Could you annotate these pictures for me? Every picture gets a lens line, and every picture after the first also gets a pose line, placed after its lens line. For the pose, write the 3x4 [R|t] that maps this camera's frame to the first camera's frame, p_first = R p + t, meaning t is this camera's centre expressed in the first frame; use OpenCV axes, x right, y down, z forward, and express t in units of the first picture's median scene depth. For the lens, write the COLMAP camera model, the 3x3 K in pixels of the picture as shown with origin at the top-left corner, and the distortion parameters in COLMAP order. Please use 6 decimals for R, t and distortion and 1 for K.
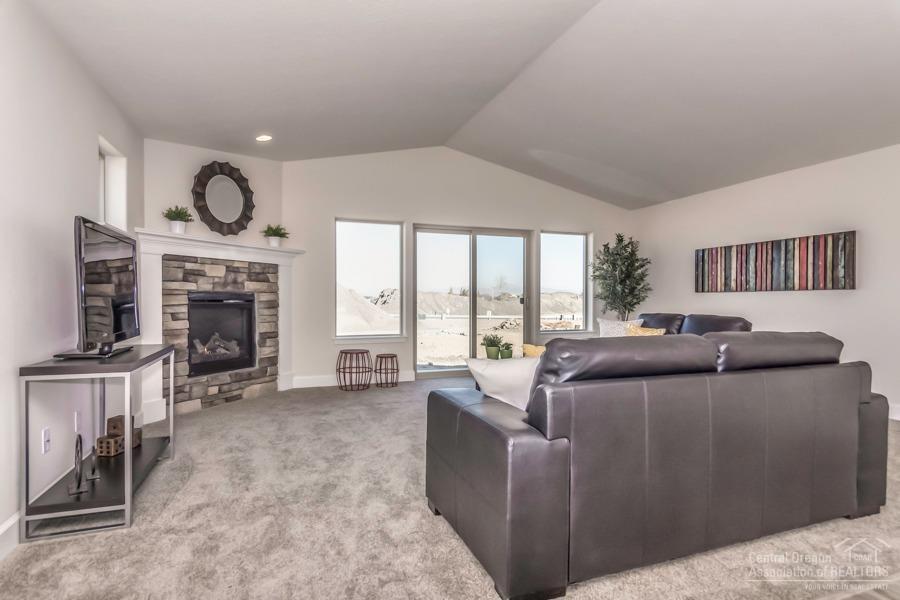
lens RADIAL K [[474.2, 0, 451.1], [0, 474.2, 303.0], [0, 0, 1]] dist [-0.001128, -0.000126]
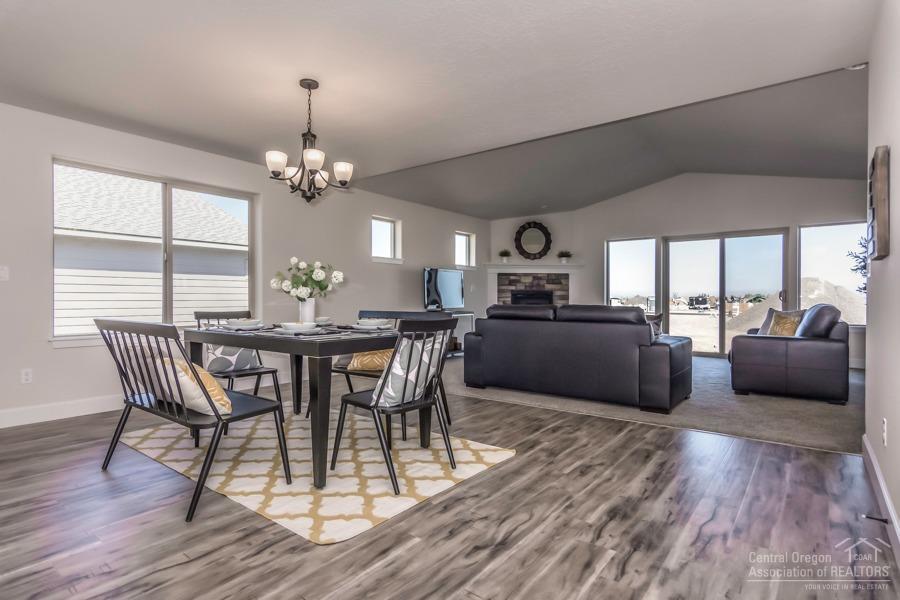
lens RADIAL K [[474.2, 0, 453.3], [0, 474.2, 301.1], [0, 0, 1]] dist [-0.001128, -0.000126]
pose [[0.535734, 0.000862, -0.844386, 0.880207], [-0.004910, 0.999986, -0.002094, 0.022948], [0.844372, 0.005268, 0.535731, -0.251412]]
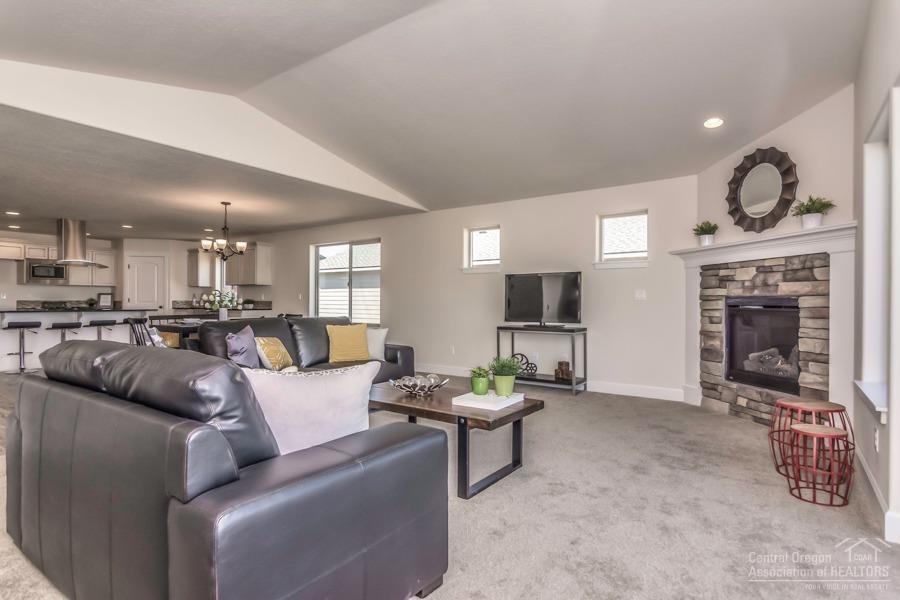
lens RADIAL K [[474.2, 0, 451.5], [0, 474.2, 303.0], [0, 0, 1]] dist [-0.001128, -0.000126]
pose [[-0.828246, -0.003112, -0.560356, 0.459353], [-0.009693, 0.999915, 0.008775, -0.012382], [0.560281, 0.012699, -0.828205, 1.328016]]
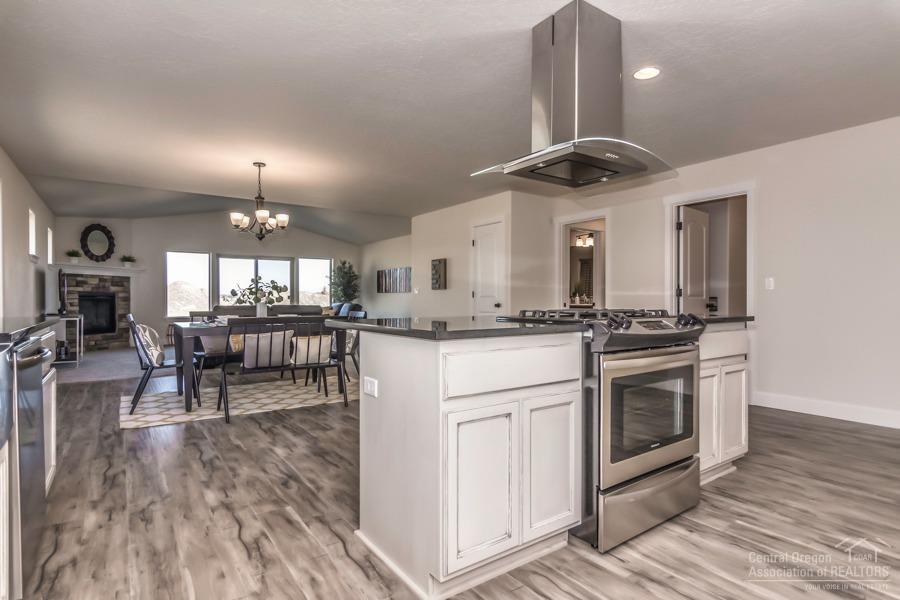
lens RADIAL K [[474.2, 0, 452.6], [0, 474.2, 299.9], [0, 0, 1]] dist [-0.001128, -0.000126]
pose [[0.966419, -0.001292, 0.256966, 0.380776], [0.002406, 0.999989, -0.004021, 0.018143], [-0.256958, 0.004504, 0.966412, -1.122851]]
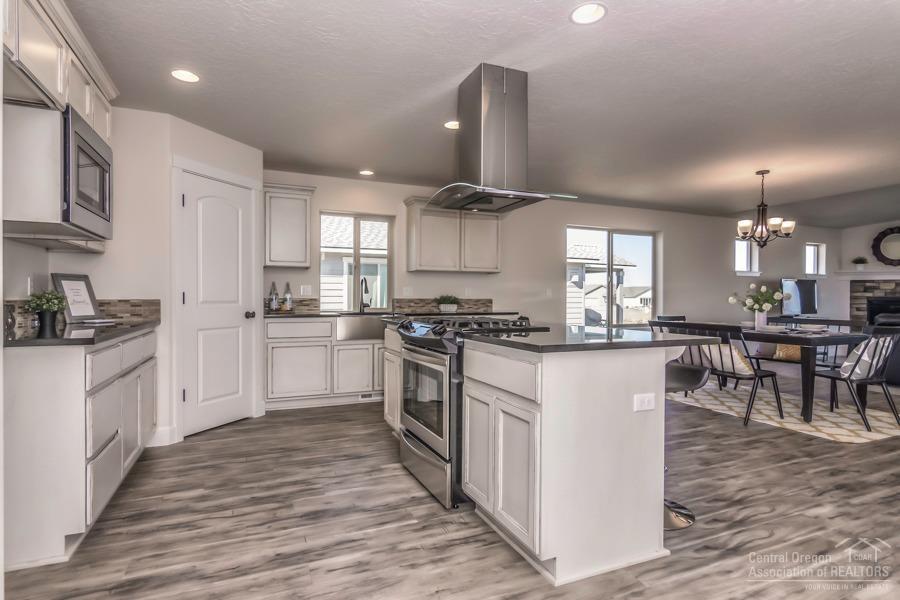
lens RADIAL K [[474.2, 0, 451.0], [0, 474.2, 301.0], [0, 0, 1]] dist [-0.001128, -0.000126]
pose [[0.053489, 0.006341, -0.998548, 1.191358], [-0.012236, 0.999909, 0.005694, 0.002186], [0.998493, 0.011913, 0.053561, -0.769687]]
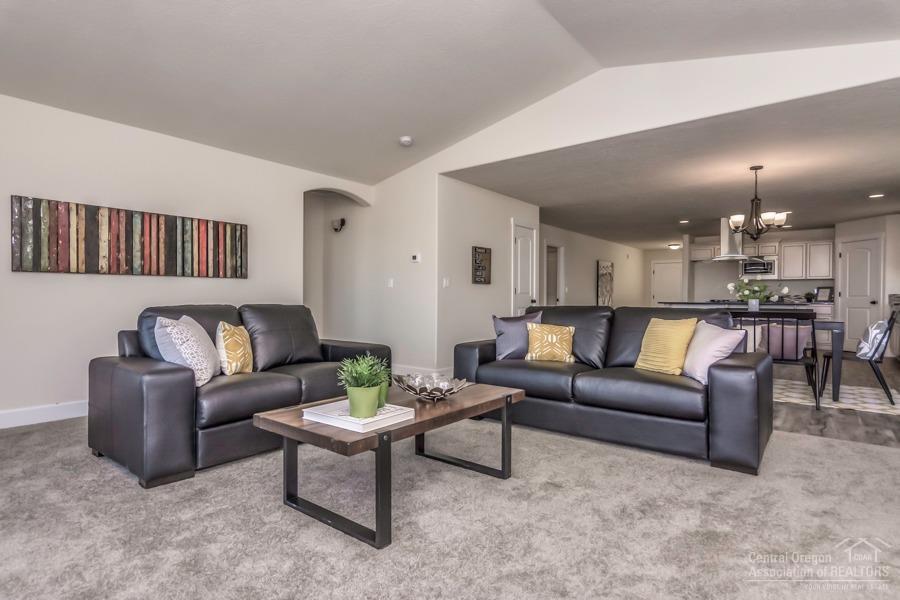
lens RADIAL K [[474.2, 0, 448.4], [0, 474.2, 301.1], [0, 0, 1]] dist [-0.001128, -0.000126]
pose [[-0.518082, -0.011275, 0.855256, -0.284255], [0.000486, 0.999909, 0.013476, 0.007775], [-0.855331, 0.007397, -0.518030, 1.020797]]
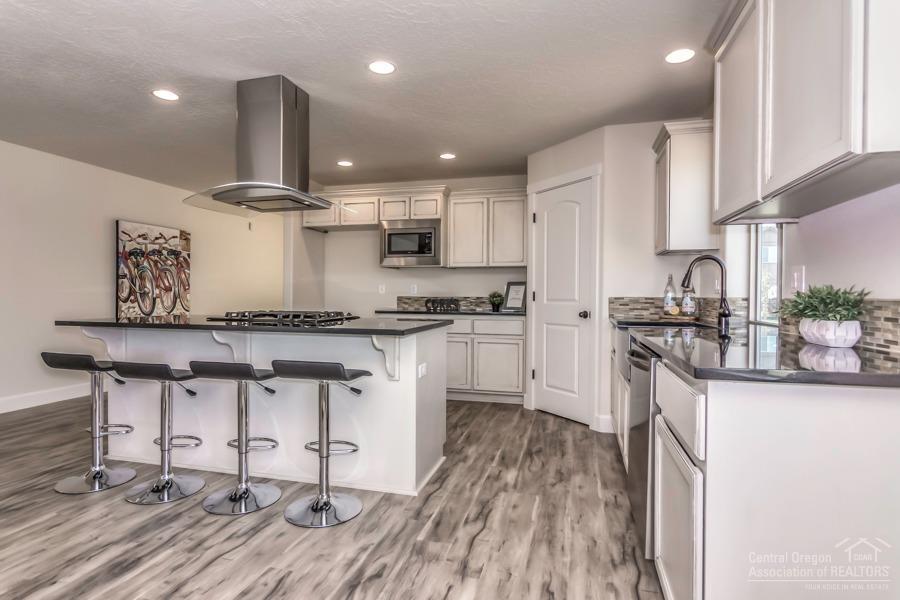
lens RADIAL K [[474.2, 0, 448.3], [0, 474.2, 300.1], [0, 0, 1]] dist [-0.001128, -0.000126]
pose [[-0.815545, -0.011517, 0.578579, 0.087761], [-0.001808, 0.999848, 0.017353, -0.001119], [-0.578691, 0.013106, -0.815442, -0.322545]]
